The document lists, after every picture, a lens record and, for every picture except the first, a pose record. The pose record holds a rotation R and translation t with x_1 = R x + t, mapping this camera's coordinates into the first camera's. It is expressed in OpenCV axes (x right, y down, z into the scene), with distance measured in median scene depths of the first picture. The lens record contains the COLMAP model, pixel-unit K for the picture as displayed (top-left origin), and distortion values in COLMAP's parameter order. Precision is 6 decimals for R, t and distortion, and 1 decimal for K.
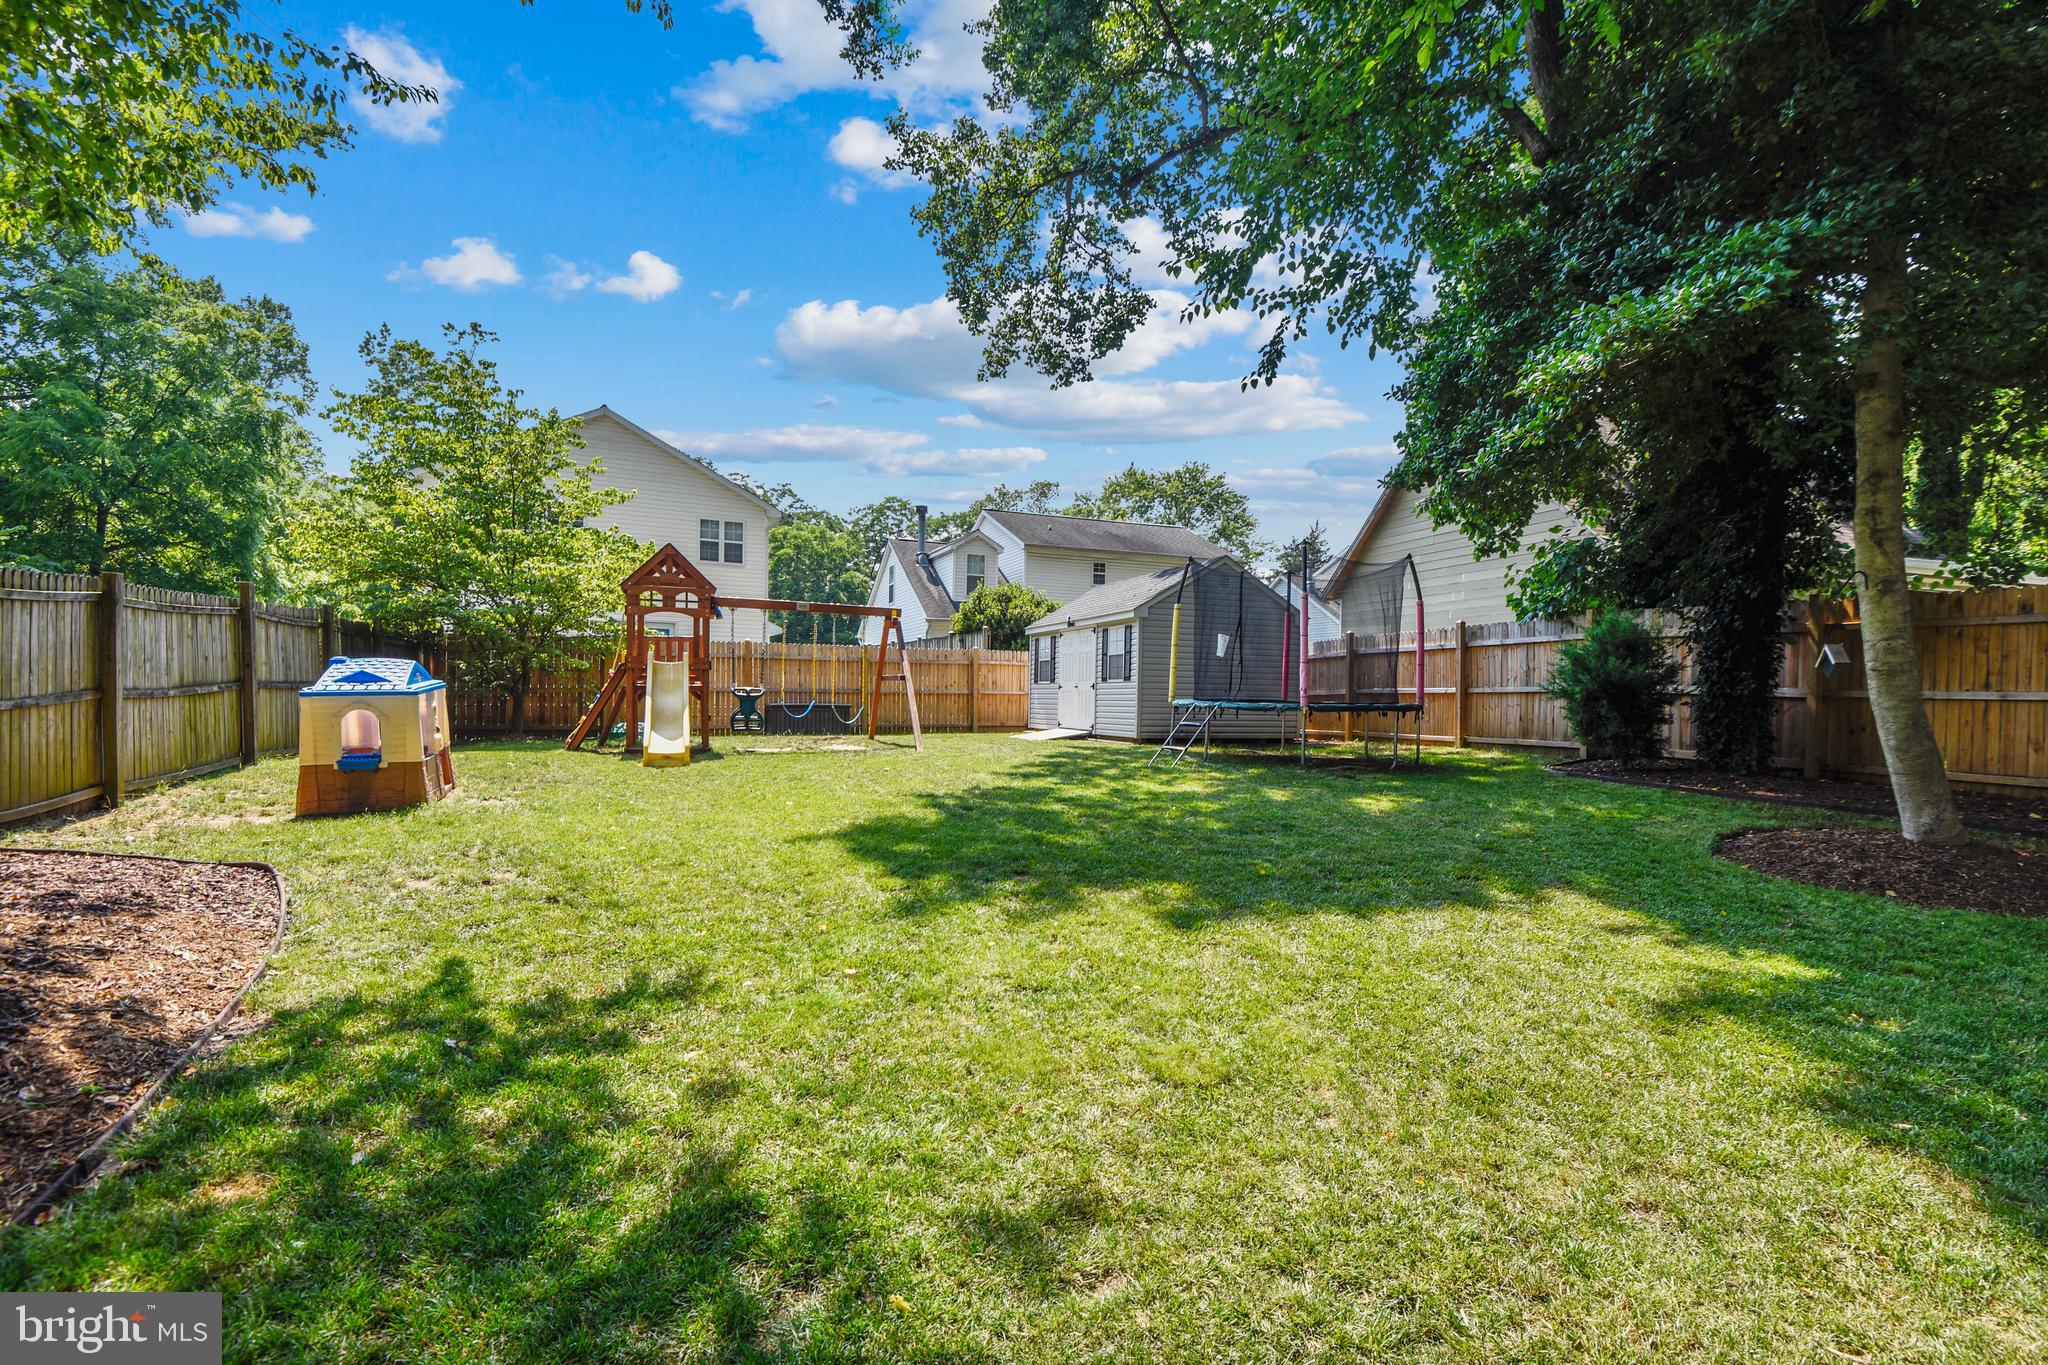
lens RADIAL K [[943.6, 0, 1024.0], [0, 943.6, 682.5], [0, 0, 1]] dist [0.000193, 0.000012]
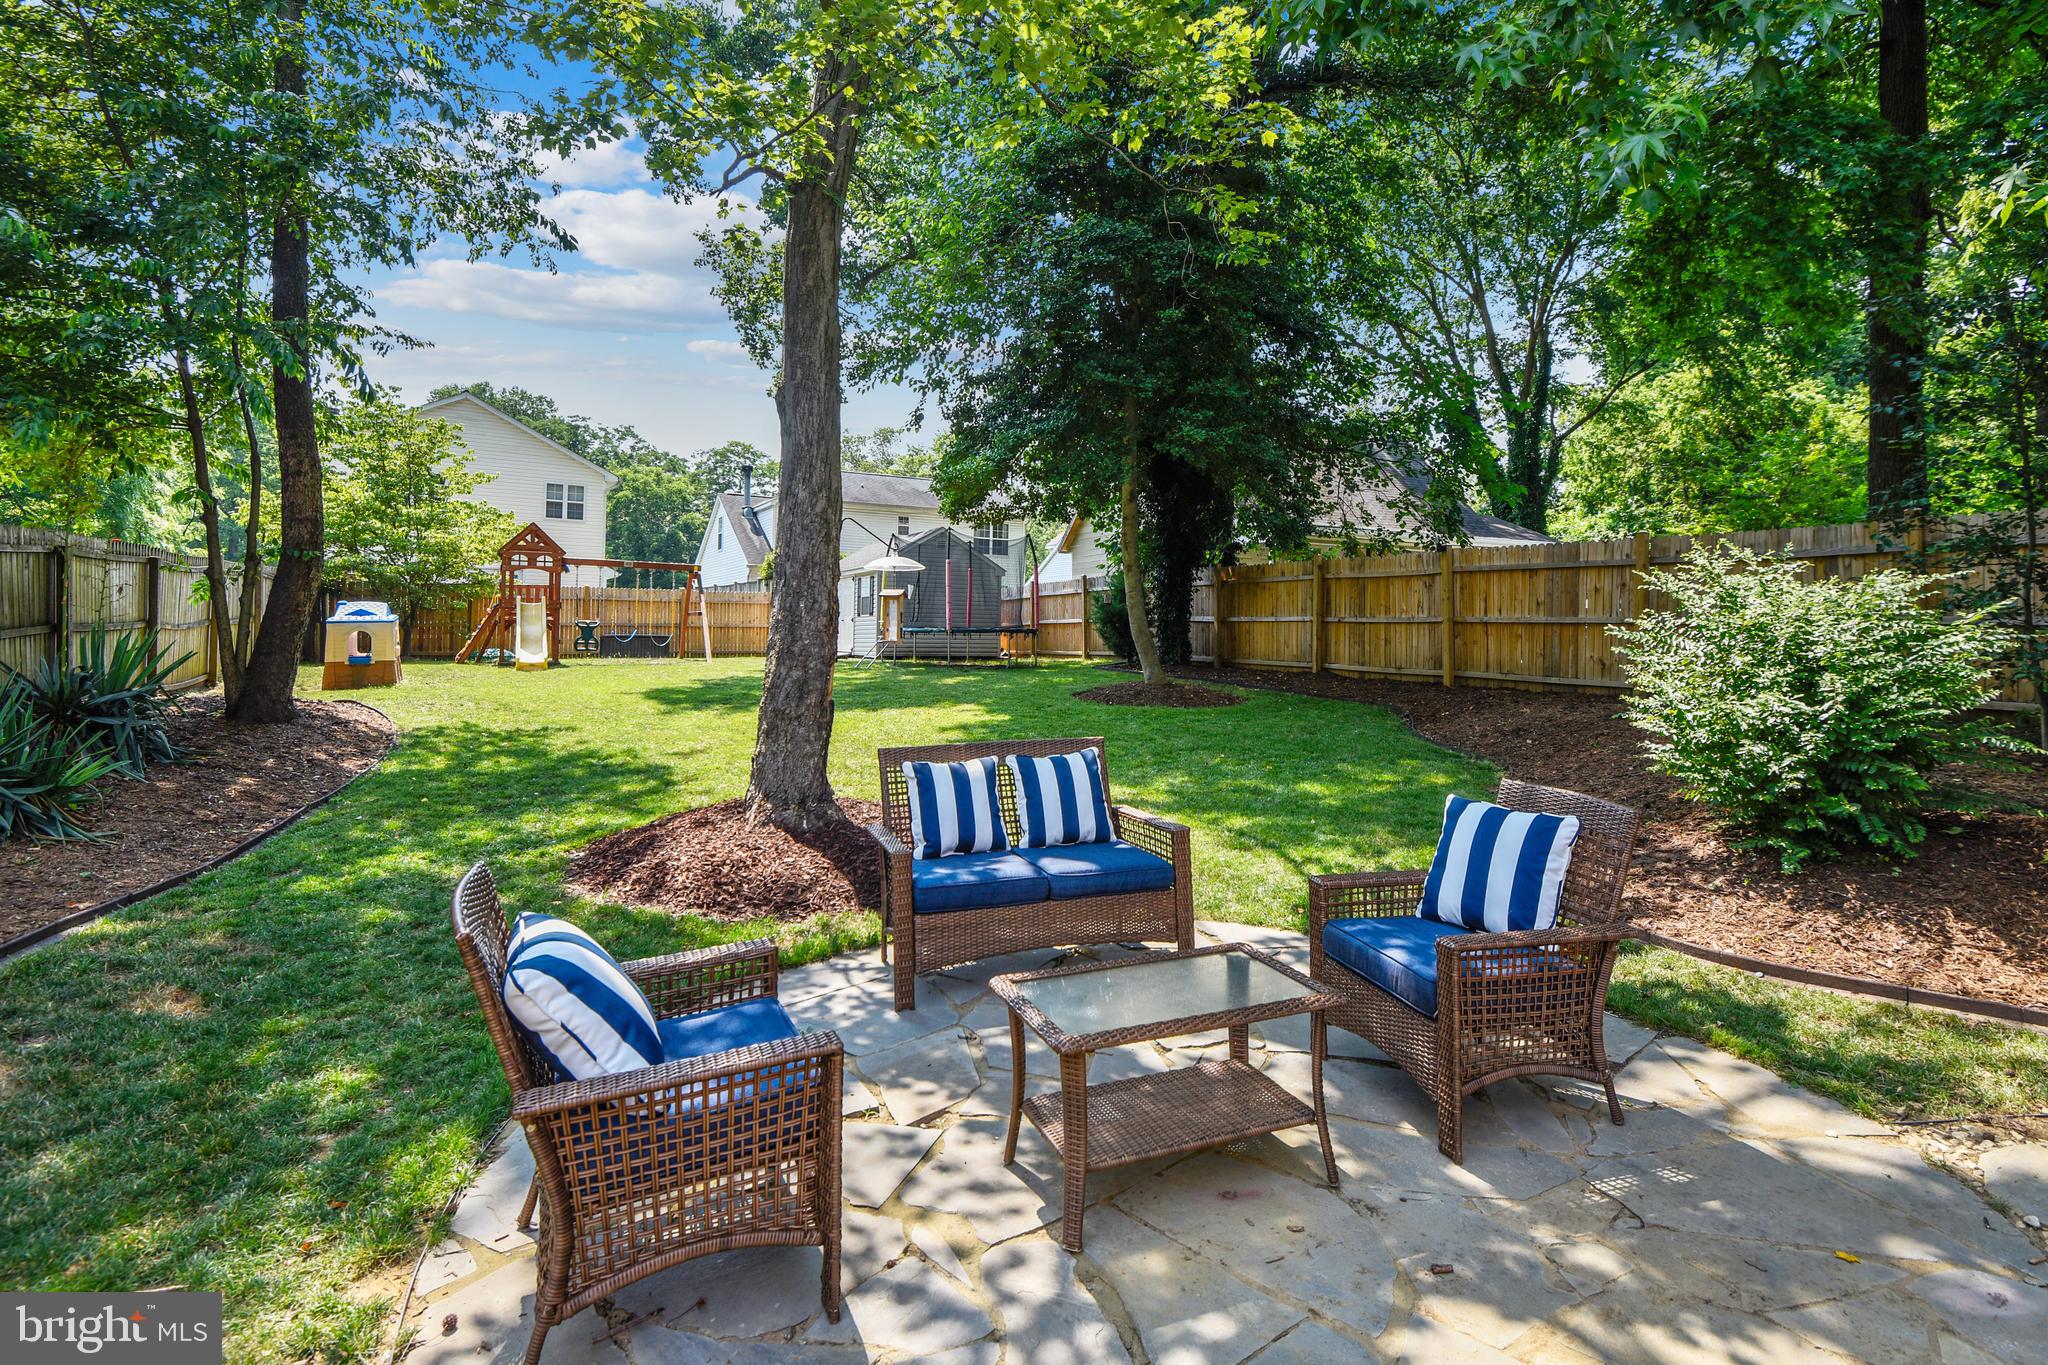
lens RADIAL K [[946.4, 0, 1023.8], [0, 946.4, 578.5], [0, 0, 1]] dist [-0.025251, -0.000094]
pose [[0.988509, 0.001308, 0.151156, 0.137387], [0.005571, 0.998968, -0.045078, 0.008669], [-0.151059, 0.045403, 0.987482, -0.483482]]
